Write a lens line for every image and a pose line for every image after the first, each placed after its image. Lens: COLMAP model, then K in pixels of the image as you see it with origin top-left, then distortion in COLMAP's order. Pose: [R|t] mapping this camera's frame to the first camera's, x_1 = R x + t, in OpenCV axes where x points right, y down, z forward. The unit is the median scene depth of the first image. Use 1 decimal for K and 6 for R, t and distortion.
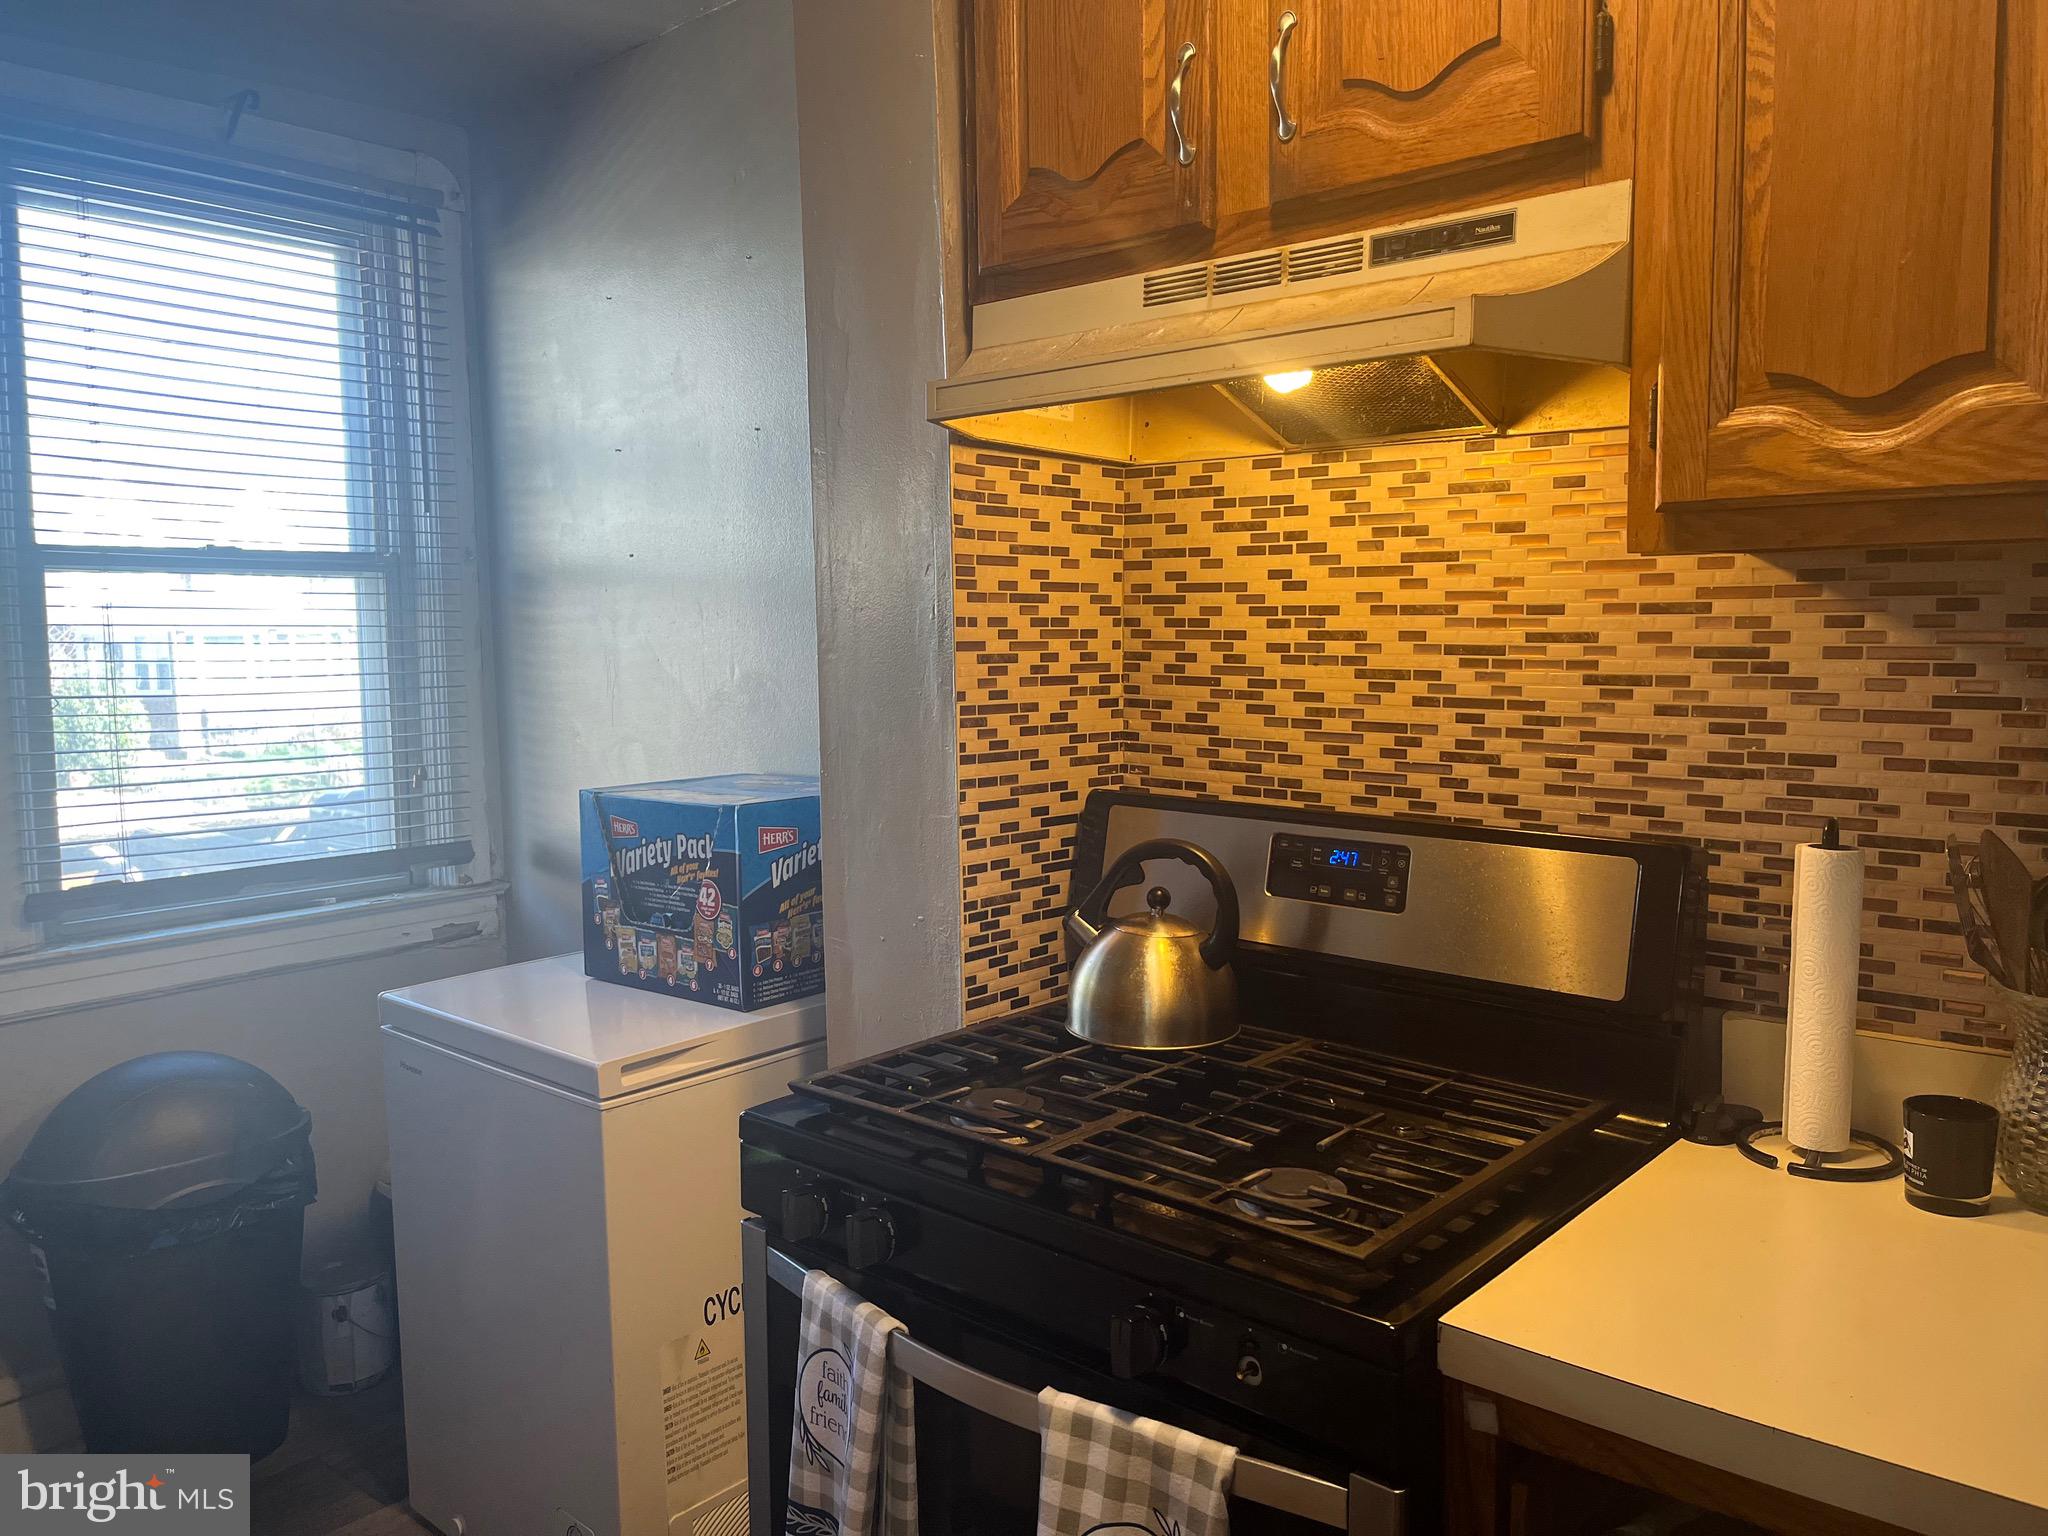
lens RADIAL K [[1554.0, 0, 1034.7], [0, 1554.0, 774.9], [0, 0, 1]] dist [0.053336, -0.059155]
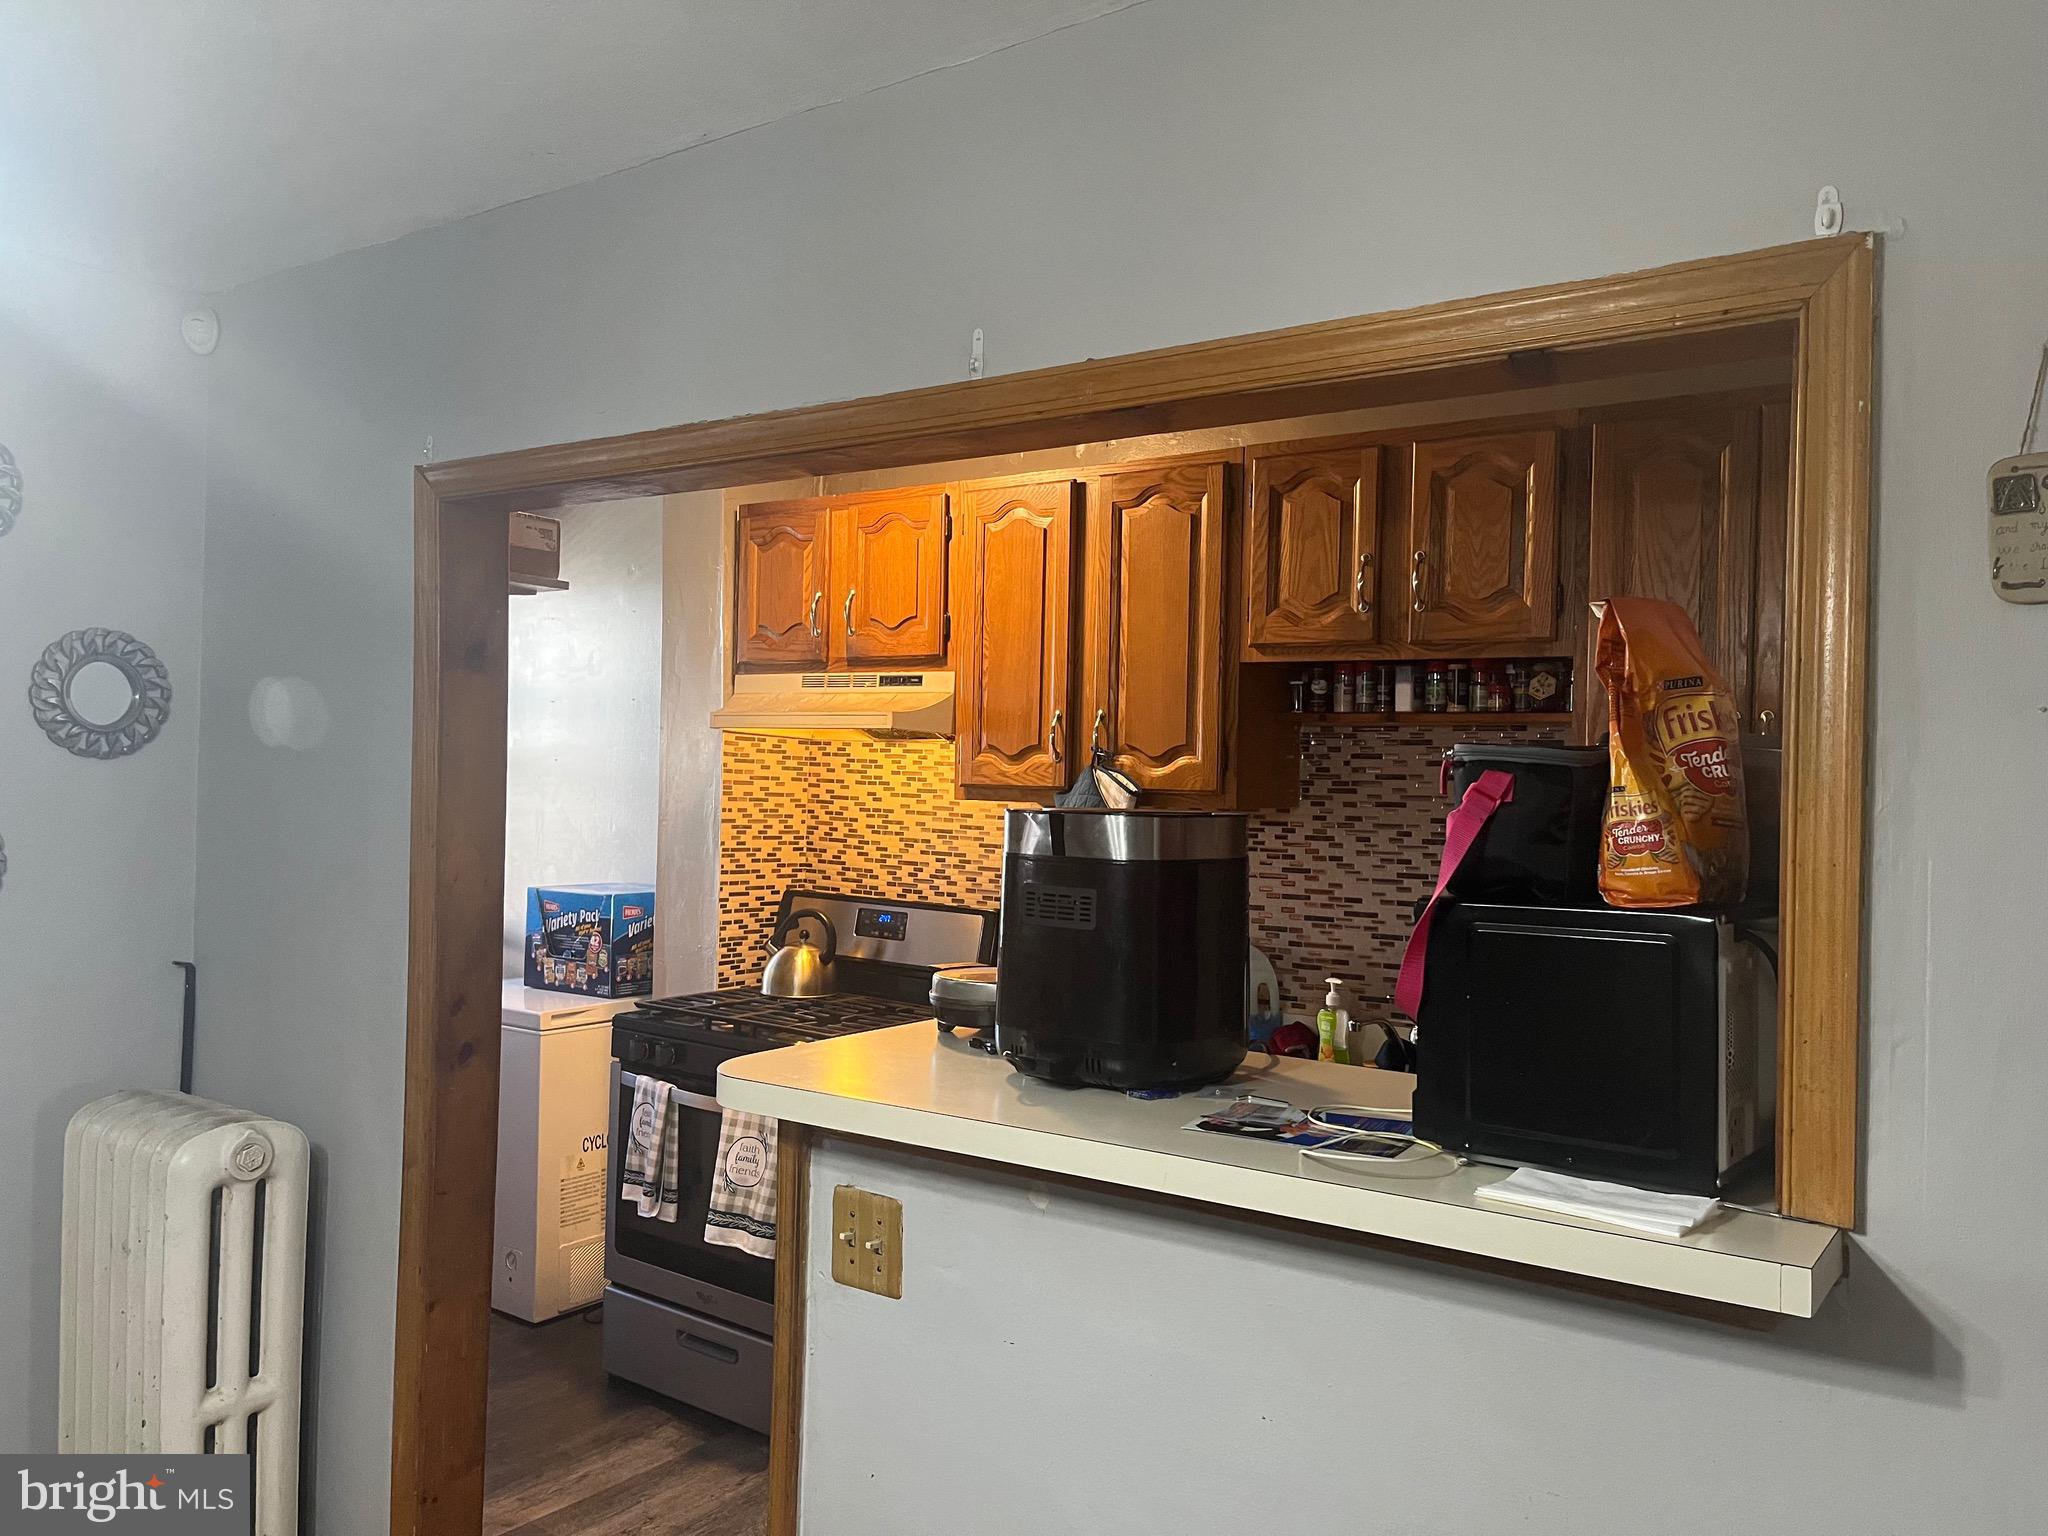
lens RADIAL K [[1554.0, 0, 1061.3], [0, 1554.0, 766.7], [0, 0, 1]] dist [0.053336, -0.059155]
pose [[0.993625, 0.038018, 0.106128, 0.190433], [-0.026602, 0.993905, -0.106982, 0.064371], [-0.109548, 0.103477, 0.988581, -1.248762]]
